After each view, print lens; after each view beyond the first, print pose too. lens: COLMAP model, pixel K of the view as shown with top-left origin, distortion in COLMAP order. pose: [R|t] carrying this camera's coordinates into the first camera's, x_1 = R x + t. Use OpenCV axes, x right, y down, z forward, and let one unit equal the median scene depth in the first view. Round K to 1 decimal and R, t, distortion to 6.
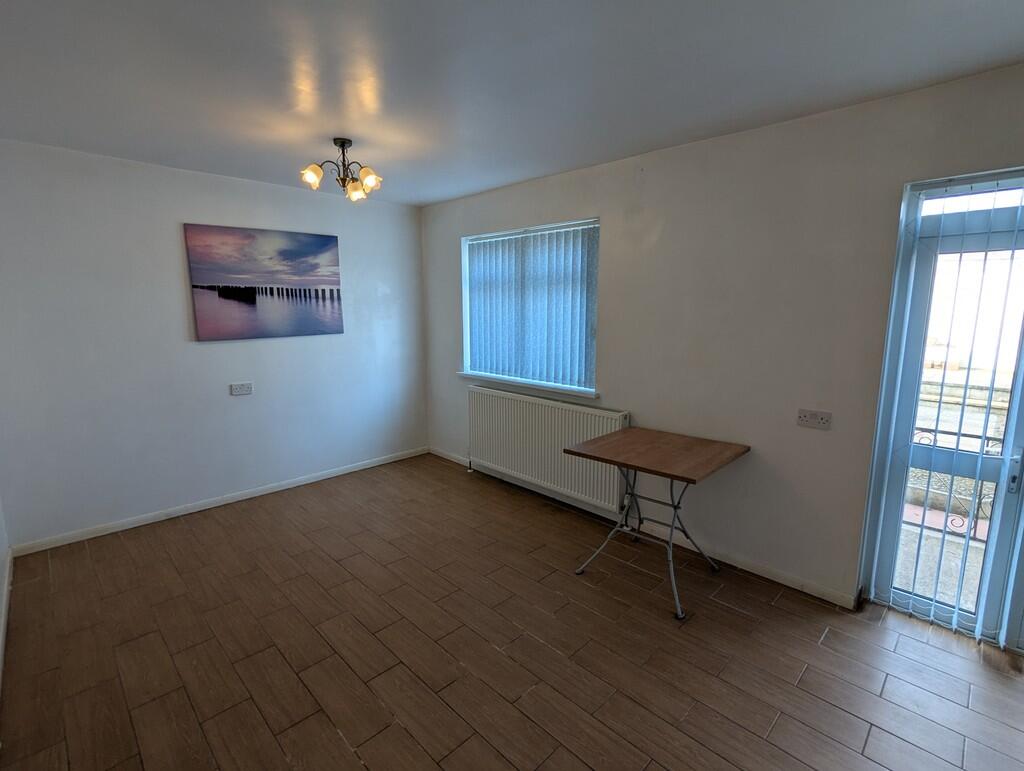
lens RADIAL K [[489.7, 0, 512.0], [0, 489.7, 385.5], [0, 0, 1]] dist [-0.000629, 0.001202]
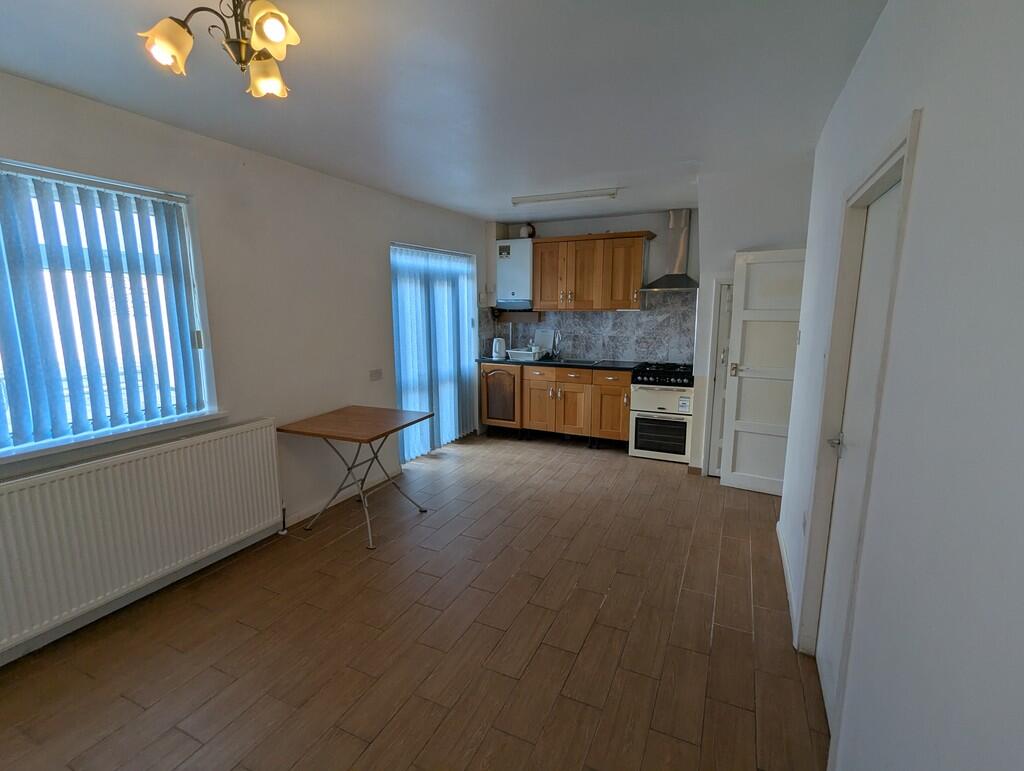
lens RADIAL K [[489.7, 0, 512.0], [0, 489.7, 385.5], [0, 0, 1]] dist [-0.000629, 0.001202]
pose [[-0.344747, -0.153159, 0.926116, -1.020934], [0.154890, 0.963794, 0.217048, -0.173606], [-0.925828, 0.218273, -0.308543, 1.065128]]
